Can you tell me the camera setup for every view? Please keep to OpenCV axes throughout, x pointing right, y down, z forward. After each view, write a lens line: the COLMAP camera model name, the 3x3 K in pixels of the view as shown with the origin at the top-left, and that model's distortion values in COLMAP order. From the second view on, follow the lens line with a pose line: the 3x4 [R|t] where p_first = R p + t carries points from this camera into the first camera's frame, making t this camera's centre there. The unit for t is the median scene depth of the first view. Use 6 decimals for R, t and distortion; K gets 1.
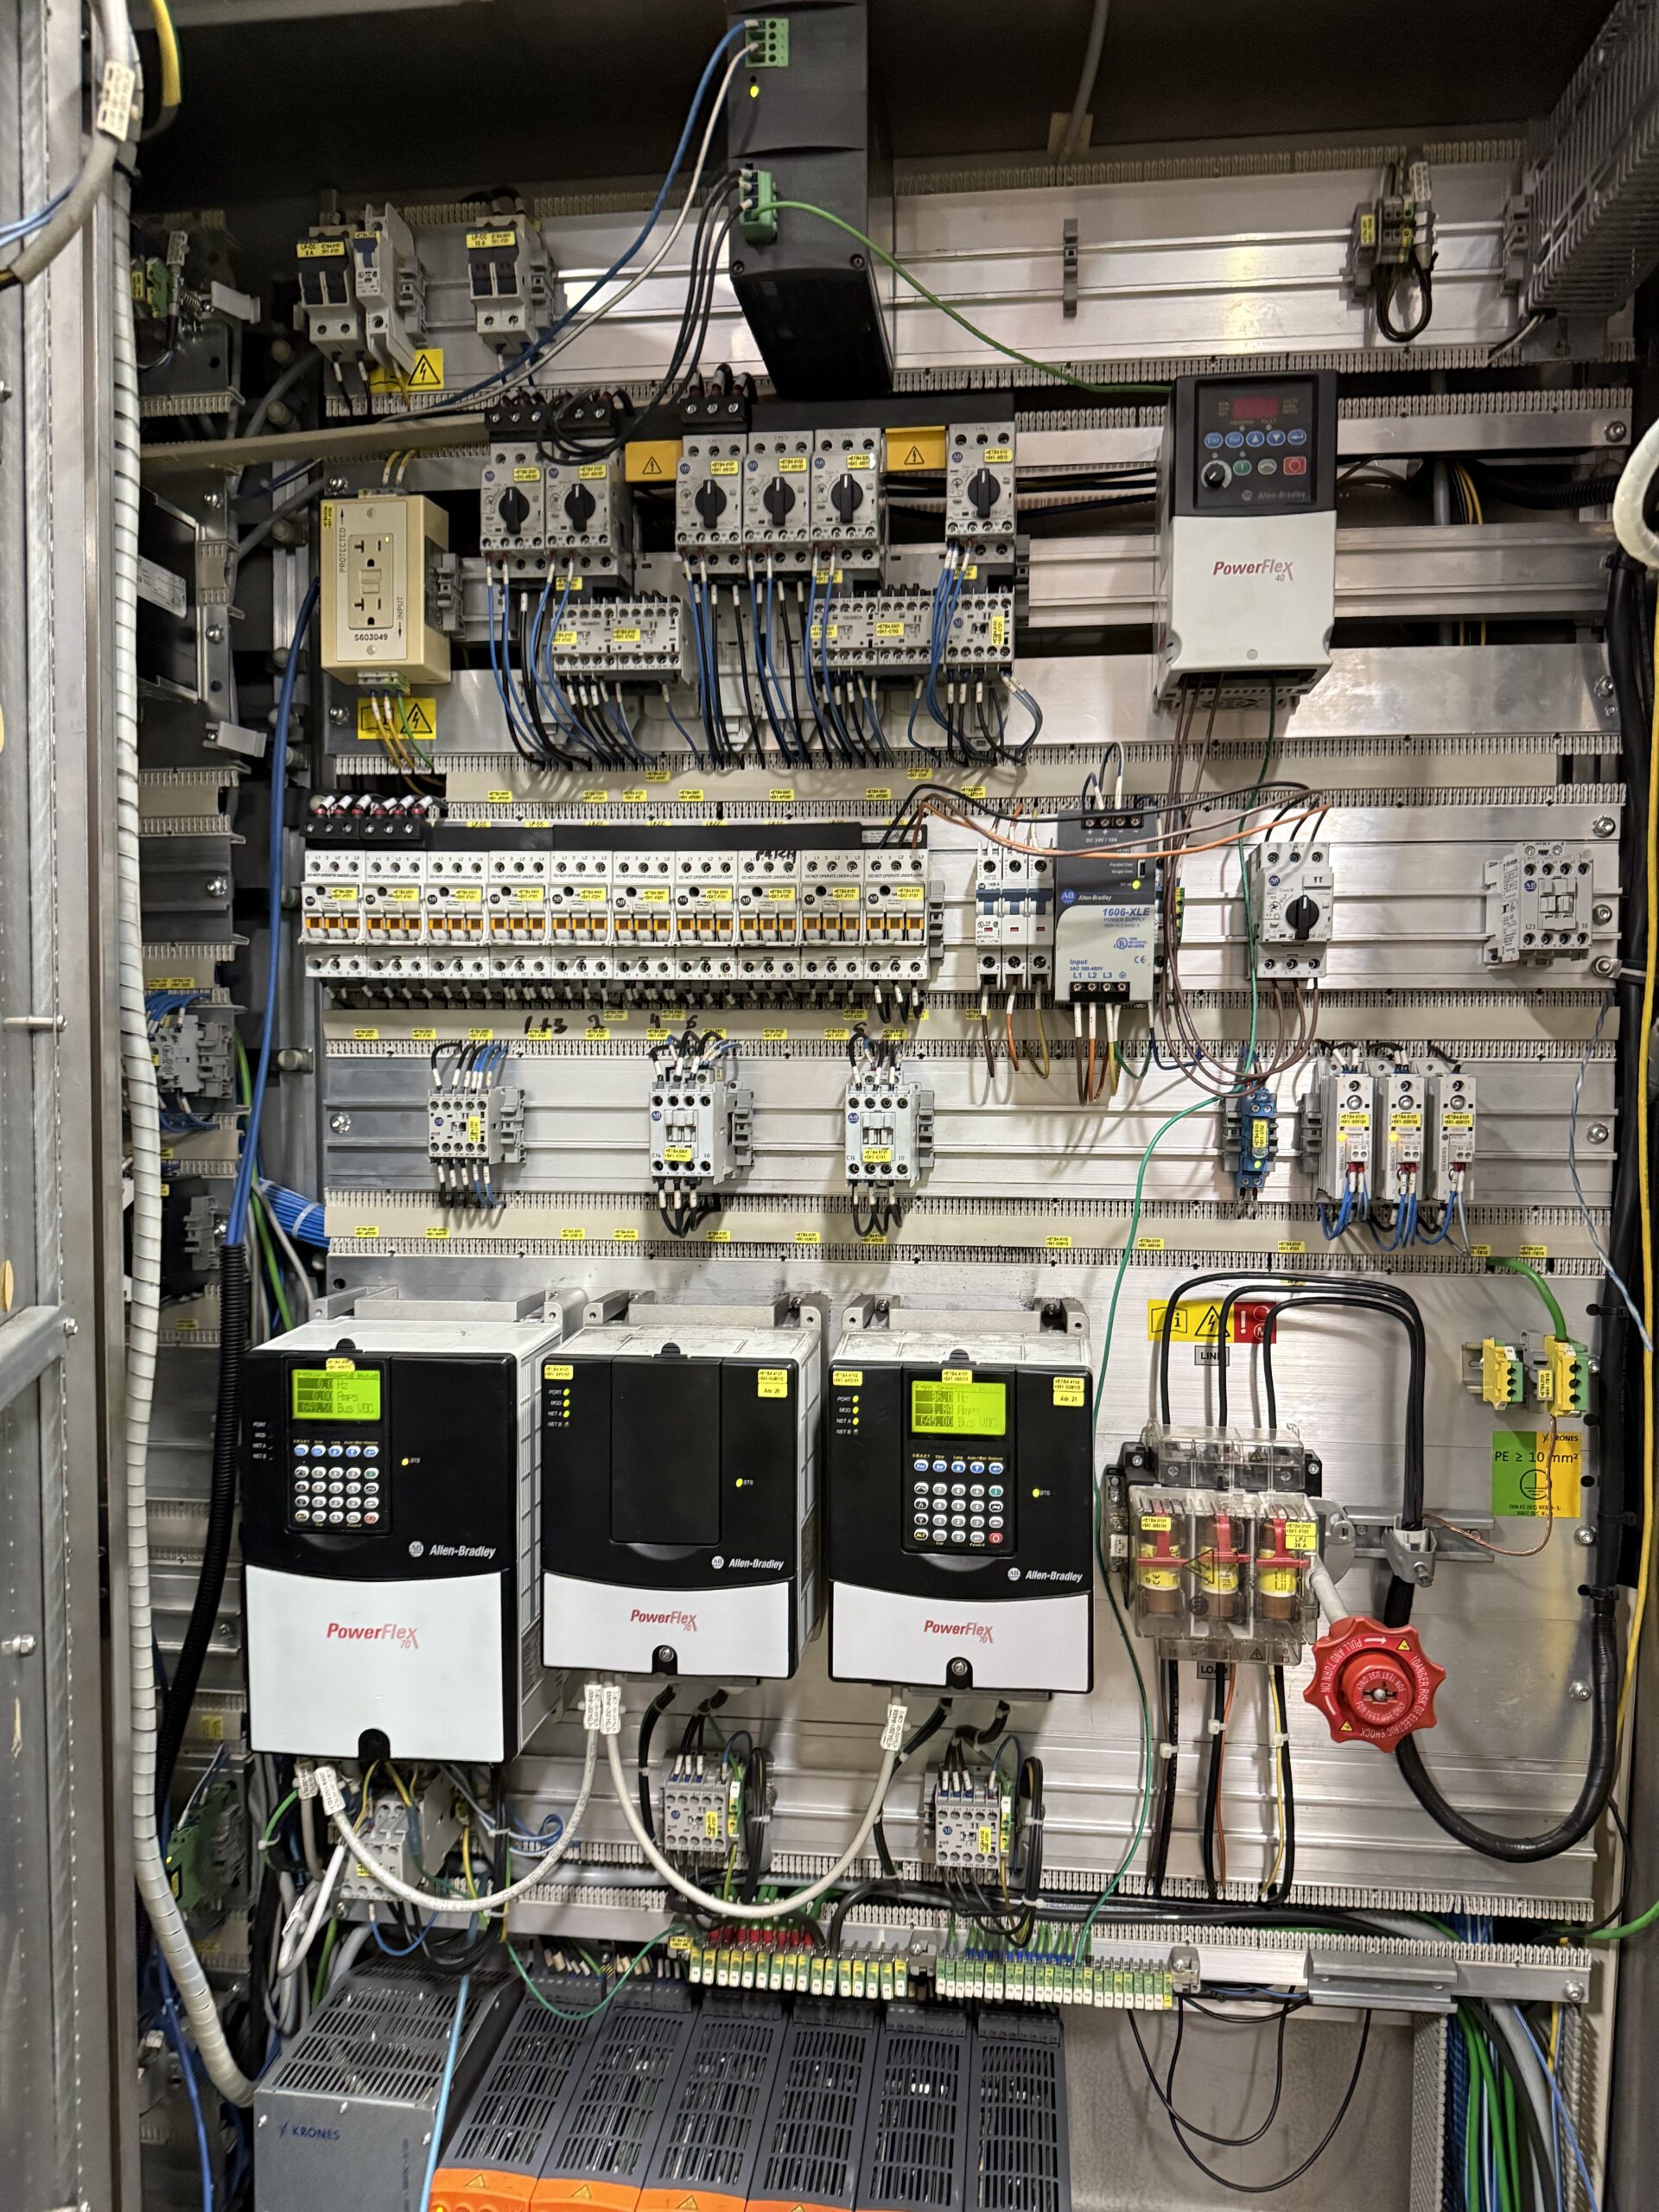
lens RADIAL K [[1577.8, 0, 896.7], [0, 1577.8, 1103.4], [0, 0, 1]] dist [0.110402, -0.148594]
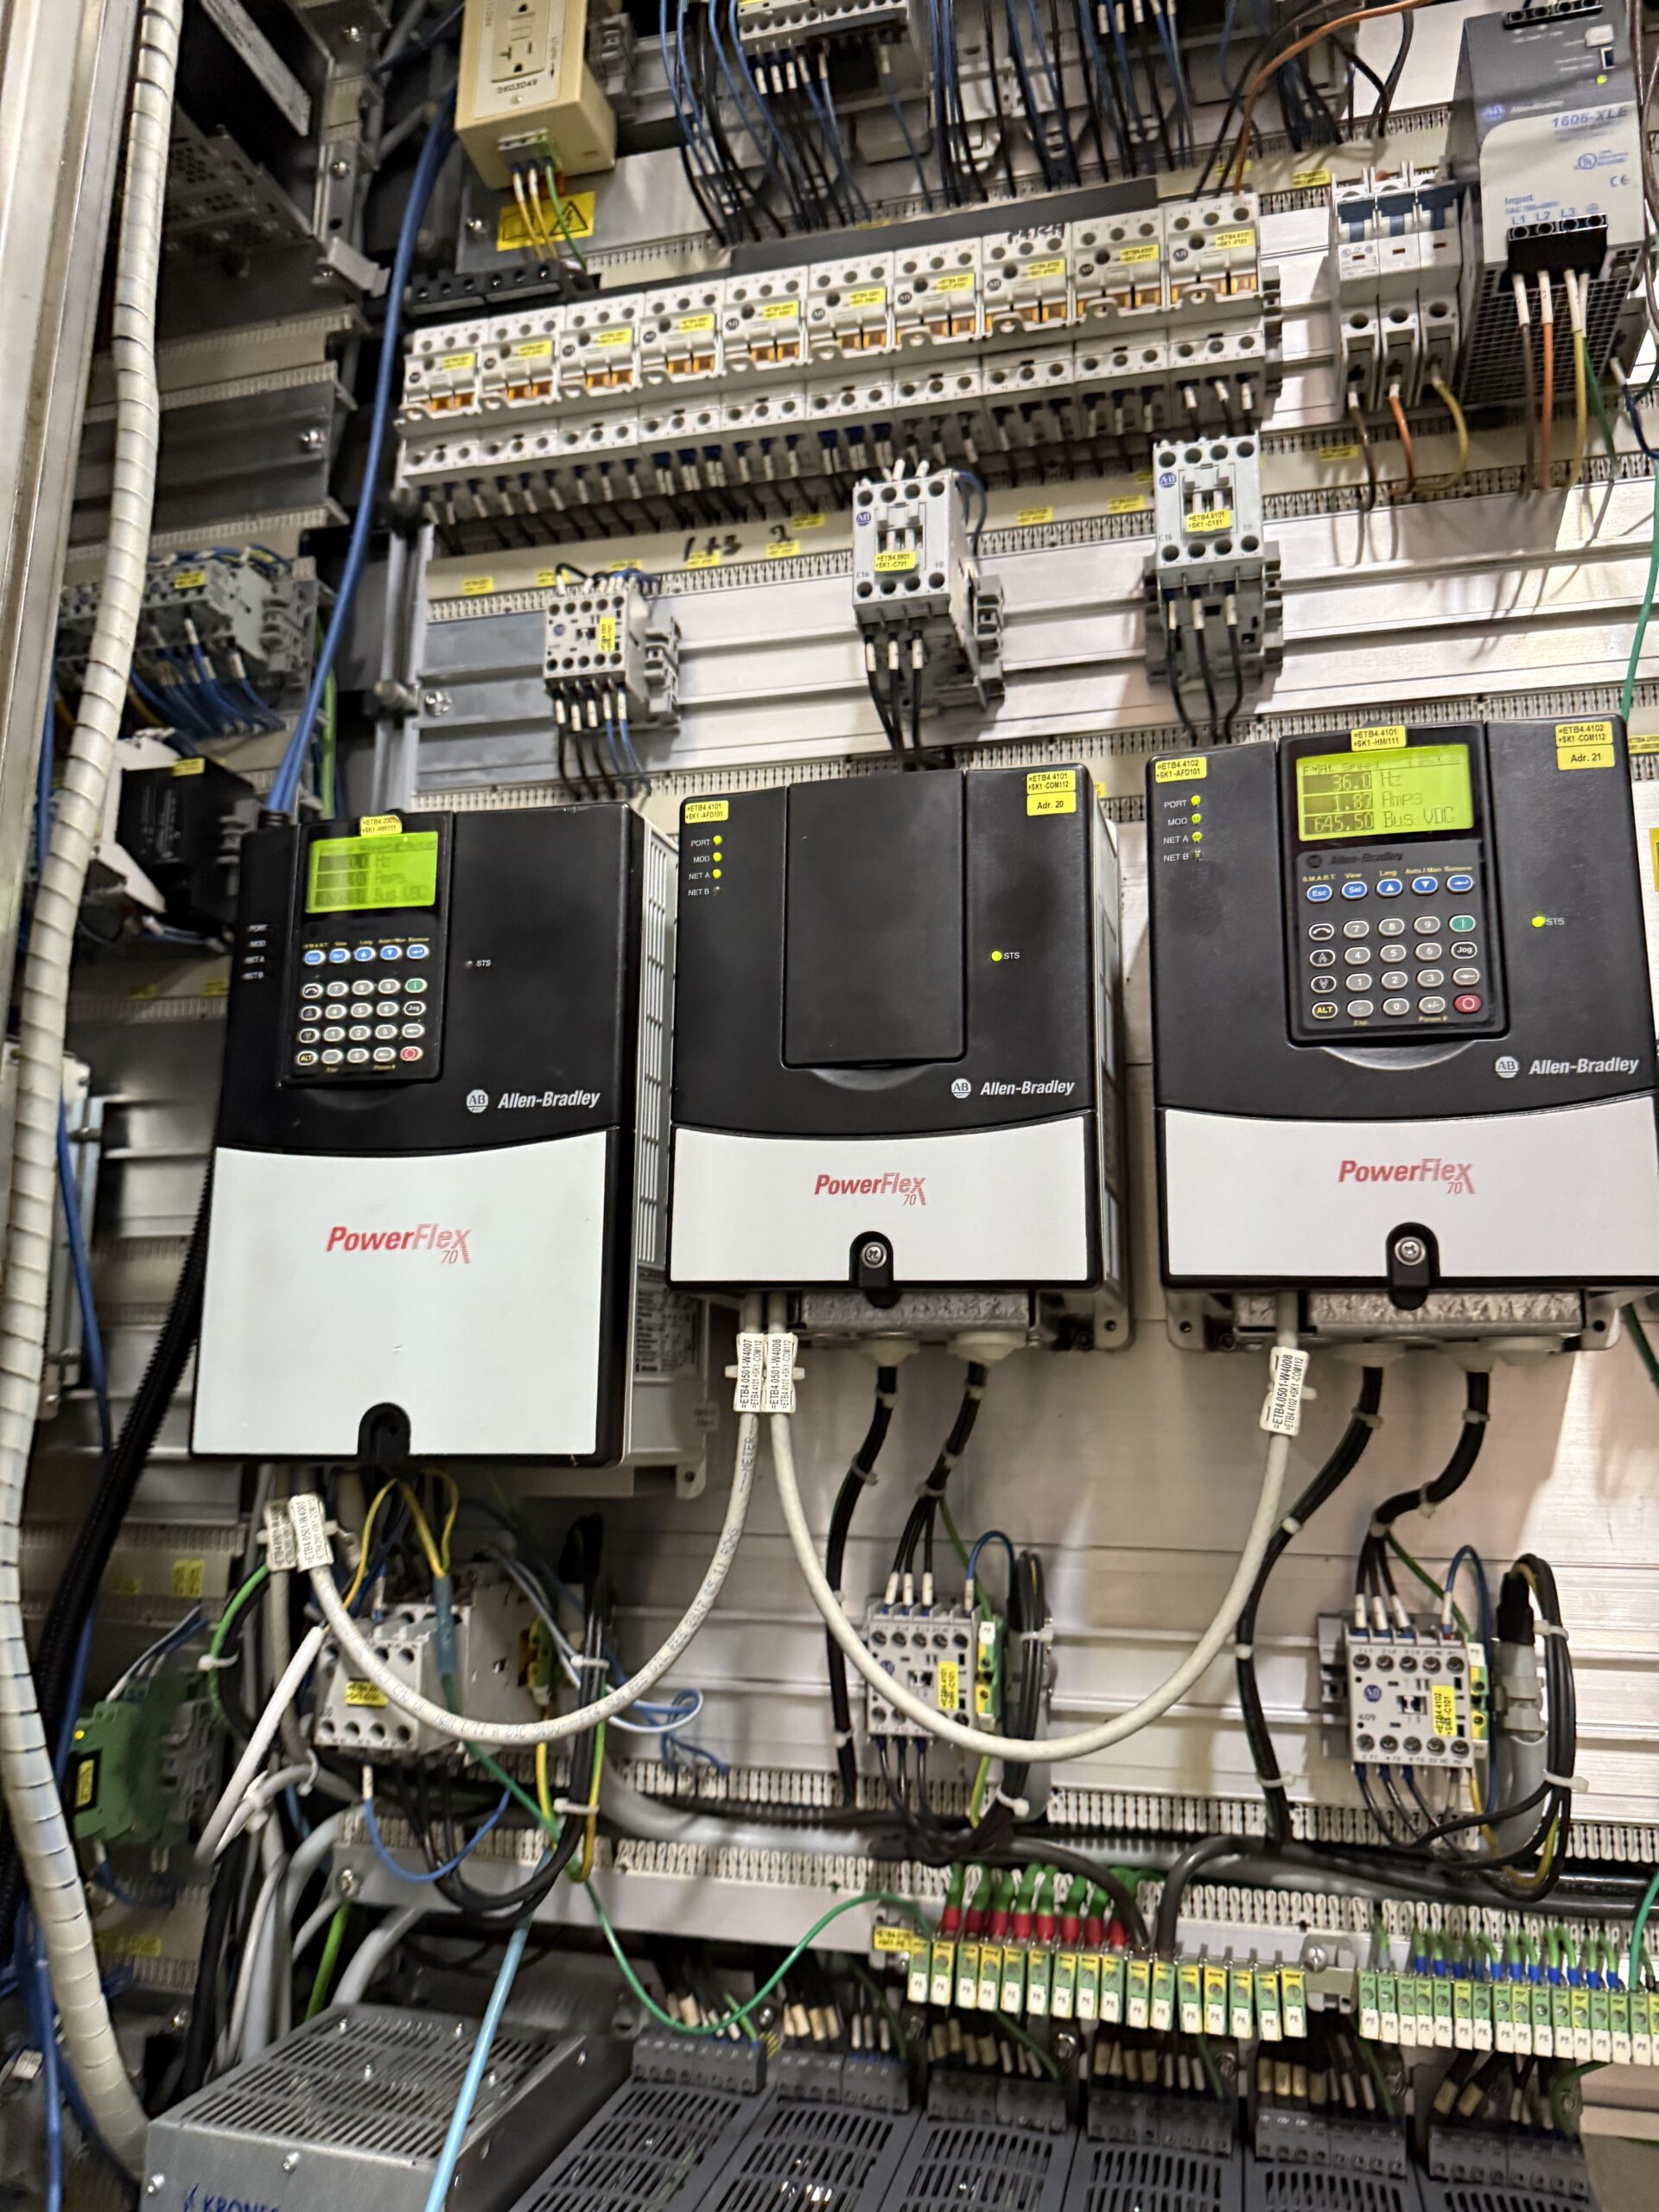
lens RADIAL K [[1539.8, 0, 881.9], [0, 1539.8, 1147.4], [0, 0, 1]] dist [0.091210, -0.125228]
pose [[0.991250, -0.022263, -0.130105, -0.062712], [-0.009849, 0.970451, -0.241097, 0.406806], [0.131629, 0.240269, 0.961740, 0.417776]]
